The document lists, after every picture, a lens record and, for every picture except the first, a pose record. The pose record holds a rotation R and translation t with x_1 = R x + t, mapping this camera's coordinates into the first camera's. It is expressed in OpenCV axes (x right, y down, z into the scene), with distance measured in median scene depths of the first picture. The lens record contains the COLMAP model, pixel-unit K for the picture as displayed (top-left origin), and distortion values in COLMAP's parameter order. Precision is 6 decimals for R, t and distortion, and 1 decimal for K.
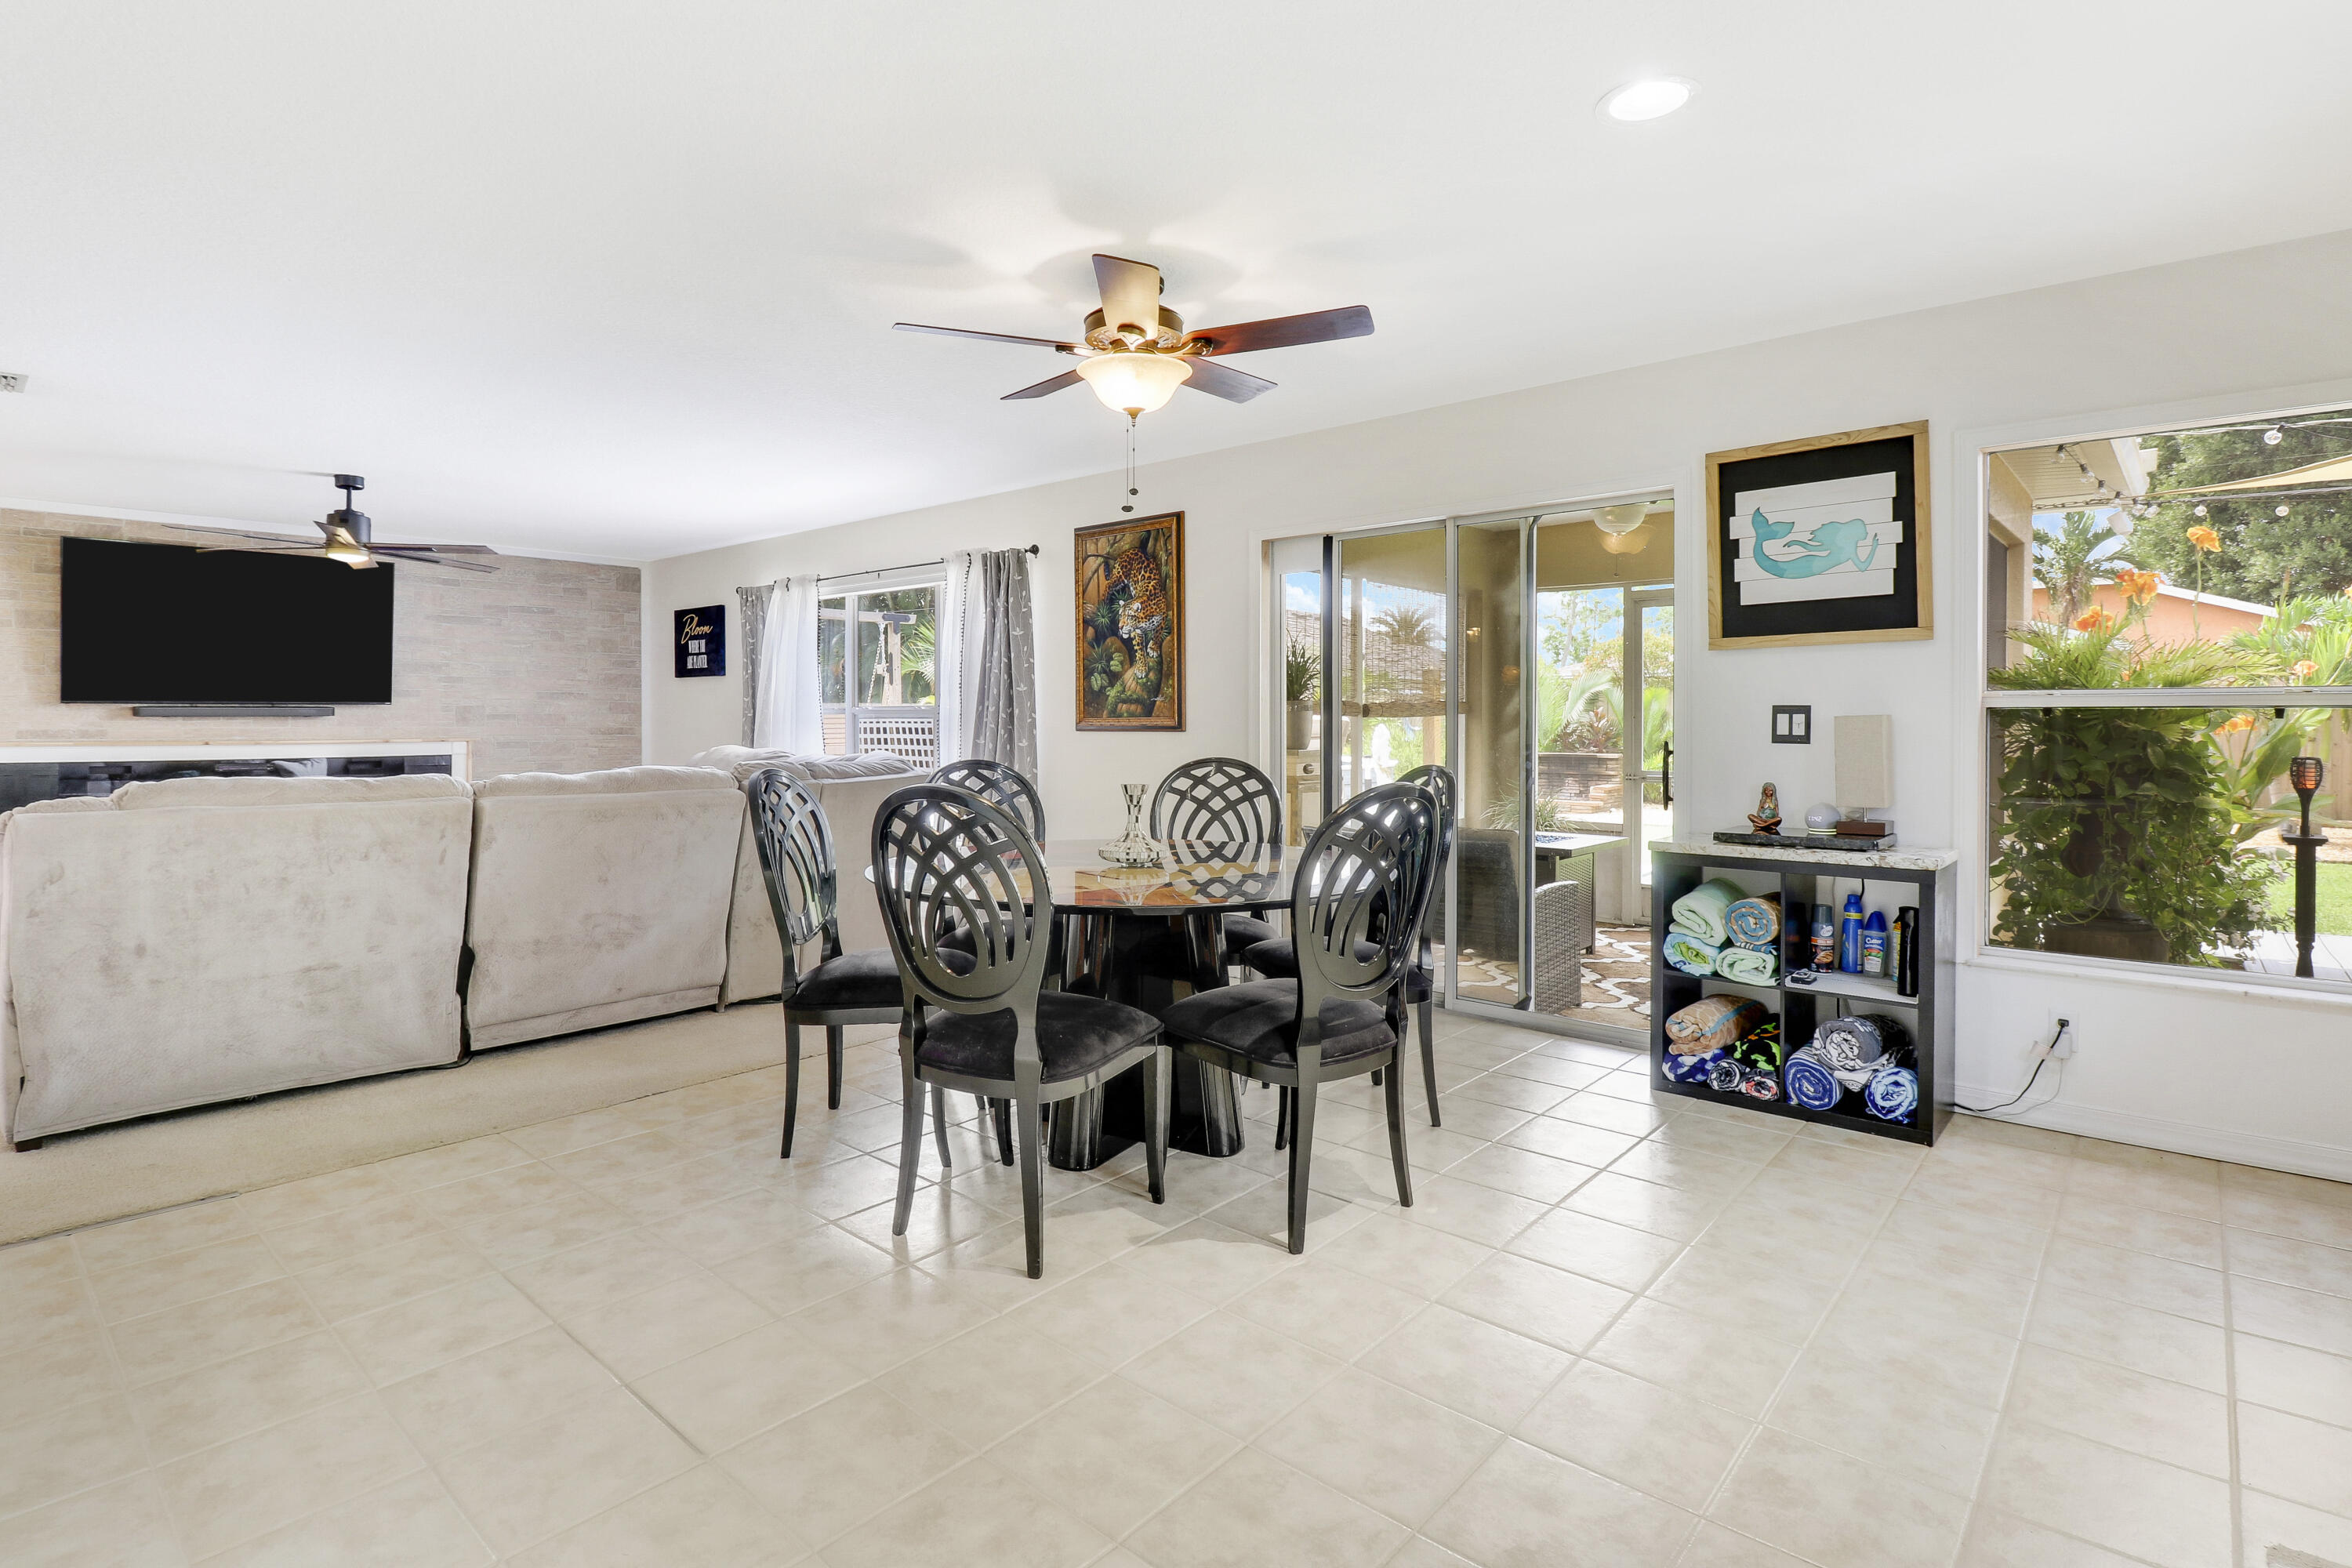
lens RADIAL K [[1158.5, 0, 1151.9], [0, 1158.5, 726.6], [0, 0, 1]] dist [-0.002380, -0.009104]
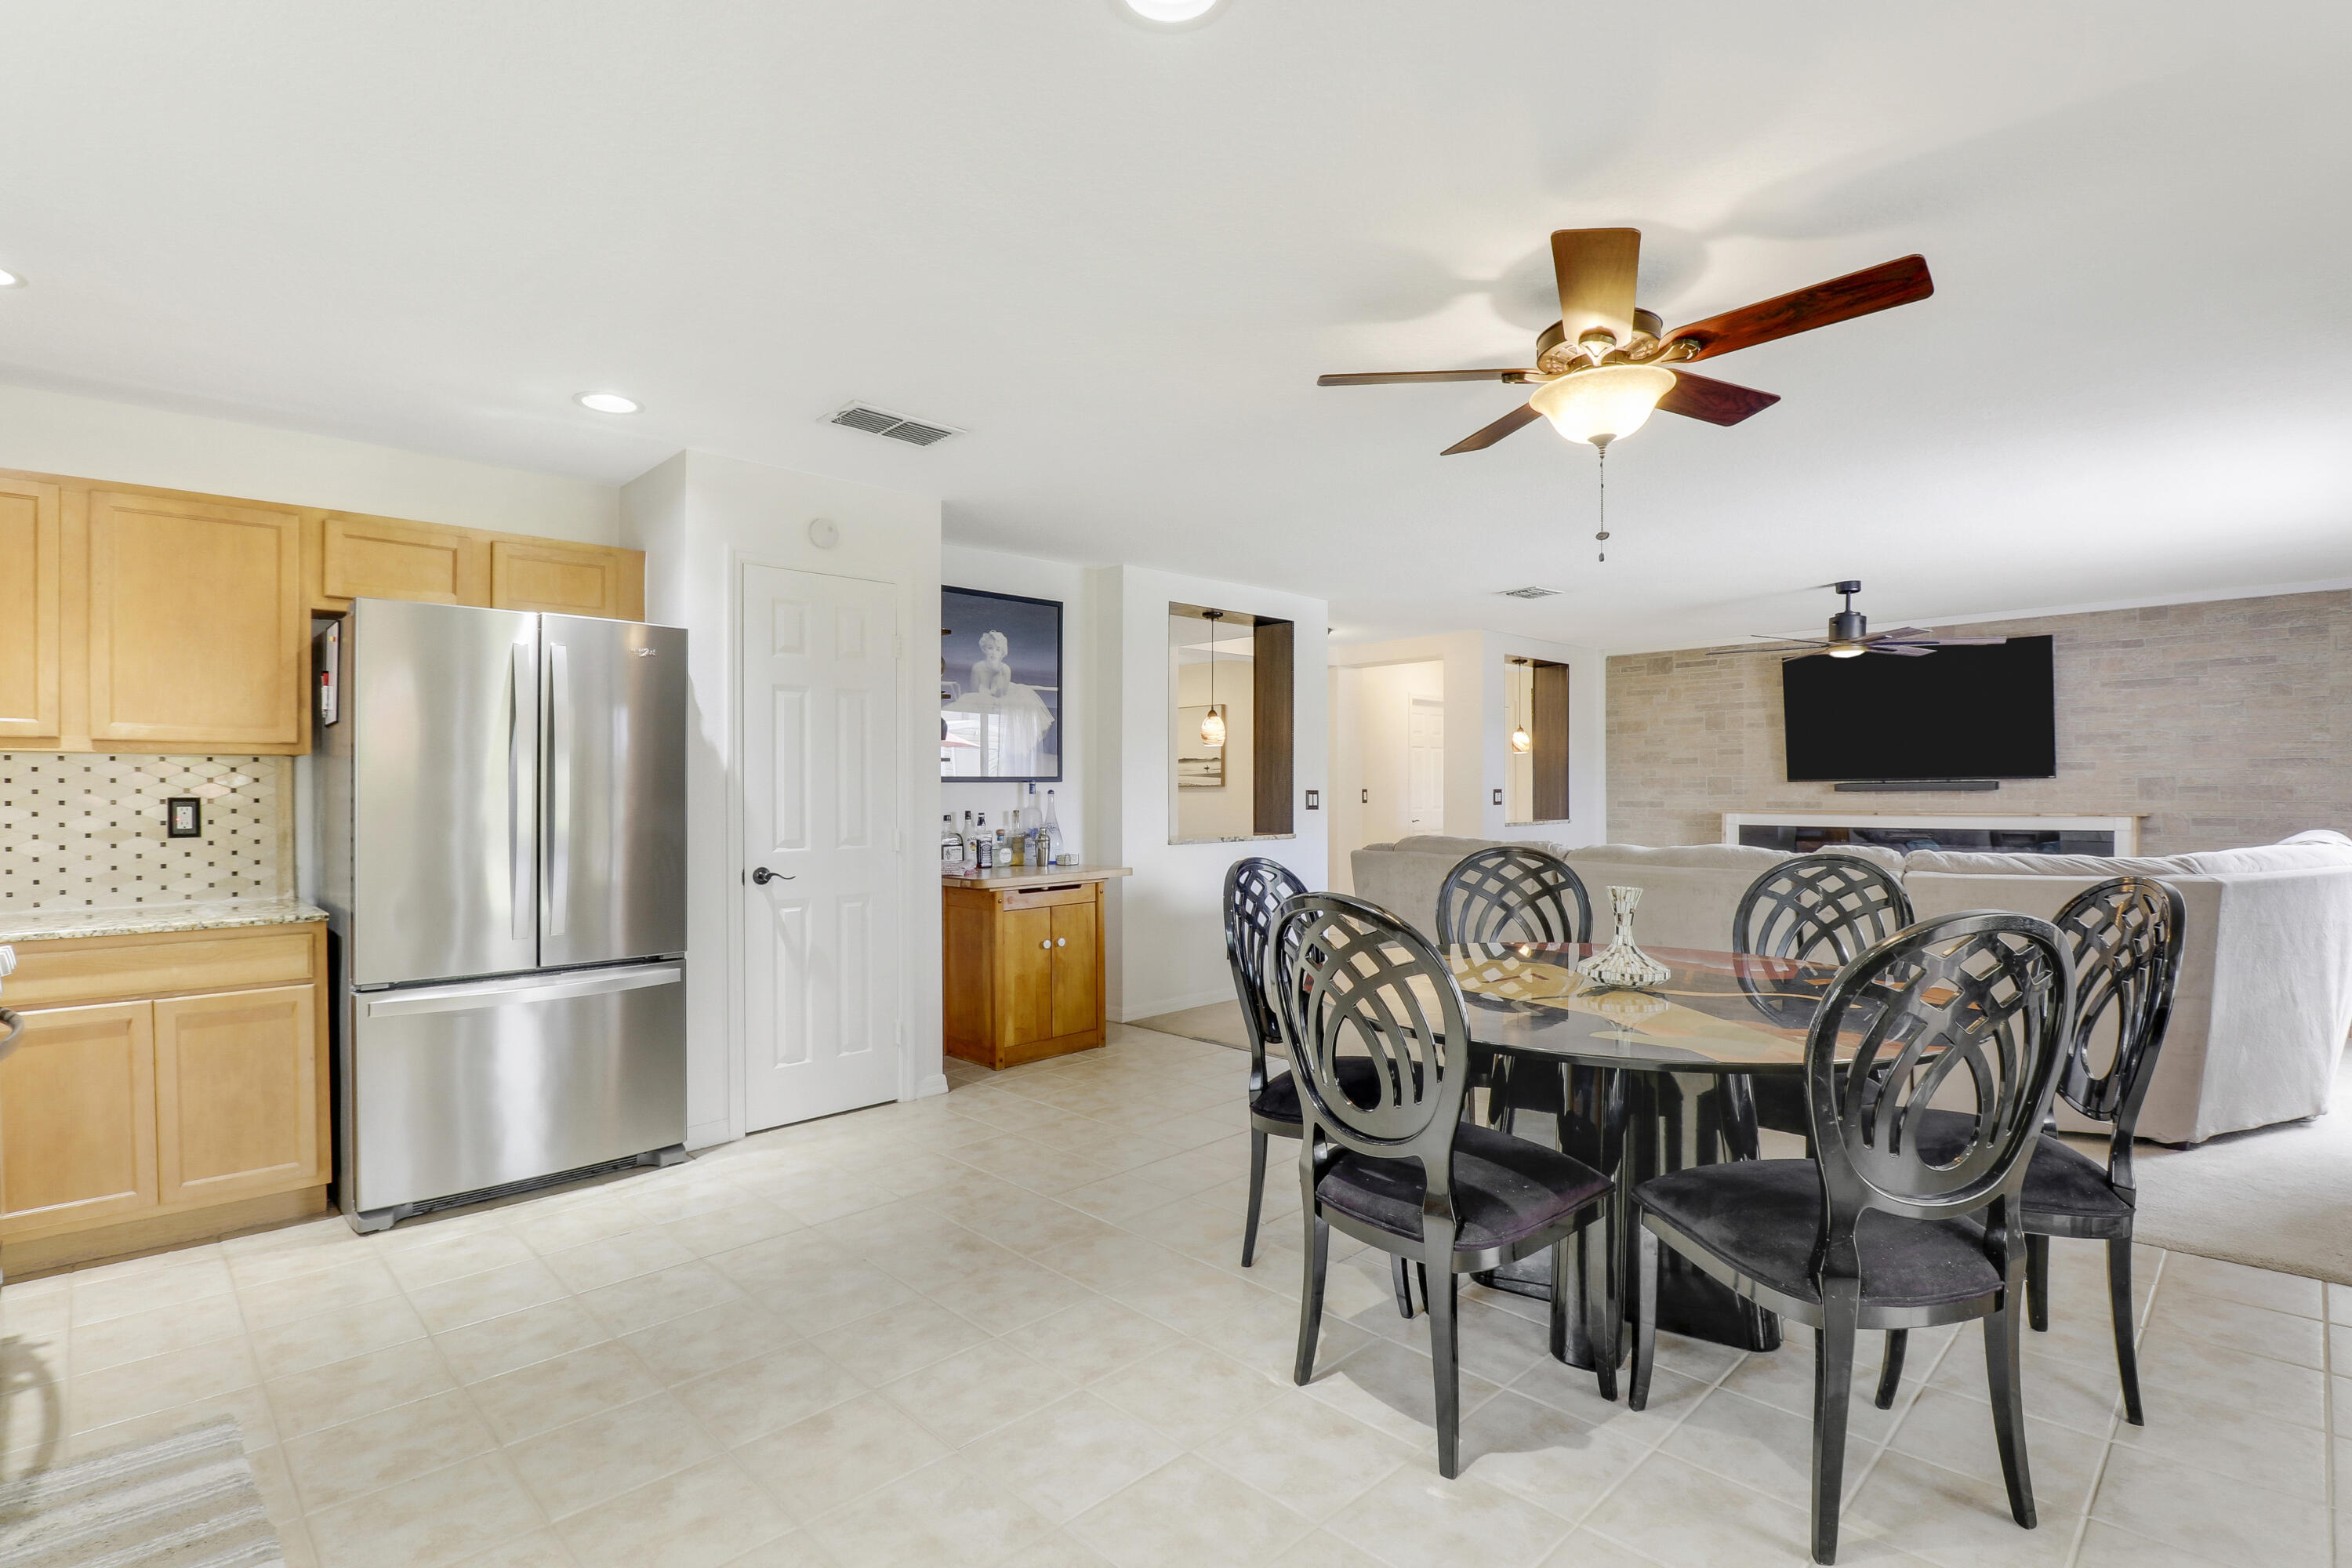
lens RADIAL K [[1120.8, 0, 1192.8], [0, 1120.8, 795.6], [0, 0, 1]] dist [0.003405, -0.015281]
pose [[-0.051482, 0.001690, -0.998672, 0.417938], [-0.000899, 0.999998, 0.001738, -0.006120], [0.998673, 0.000987, -0.051481, 0.392436]]
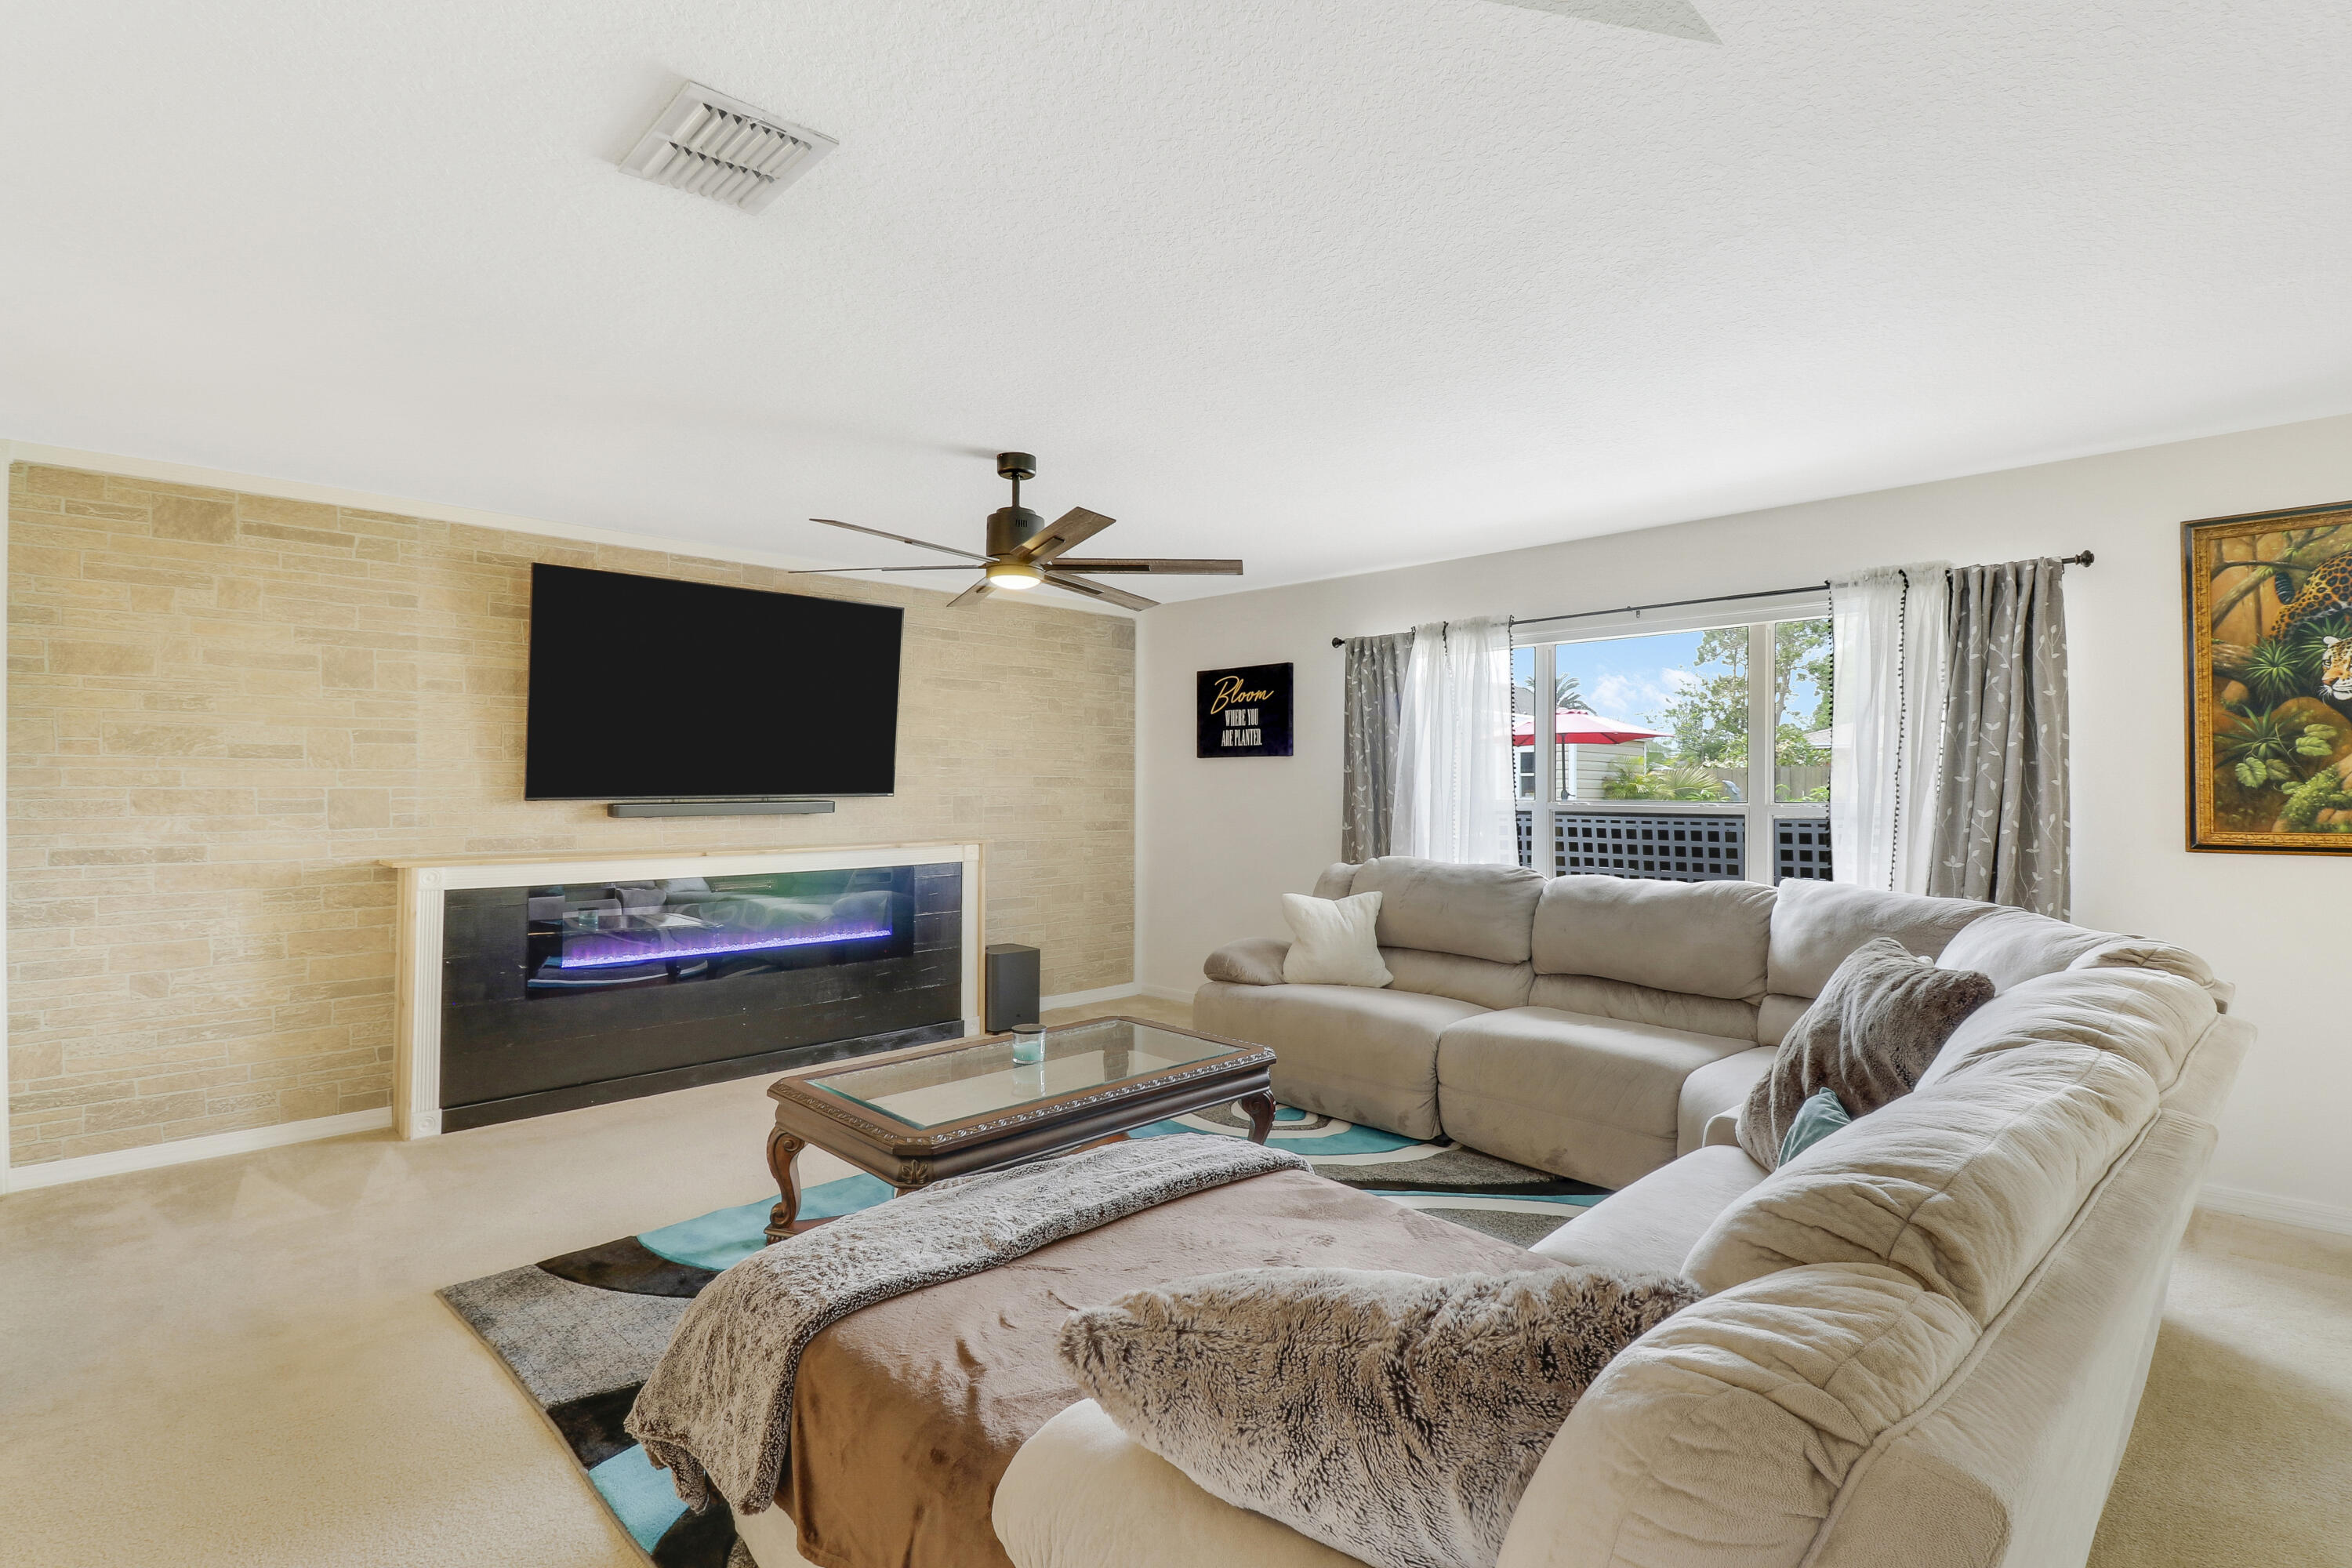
lens RADIAL K [[1115.1, 0, 1184.6], [0, 1115.1, 787.0], [0, 0, 1]] dist [-0.002154, -0.001654]
pose [[0.998298, -0.001048, -0.058308, -0.535166], [0.000659, 0.999977, -0.006700, -0.025160], [0.058314, 0.006650, 0.998276, 0.358759]]
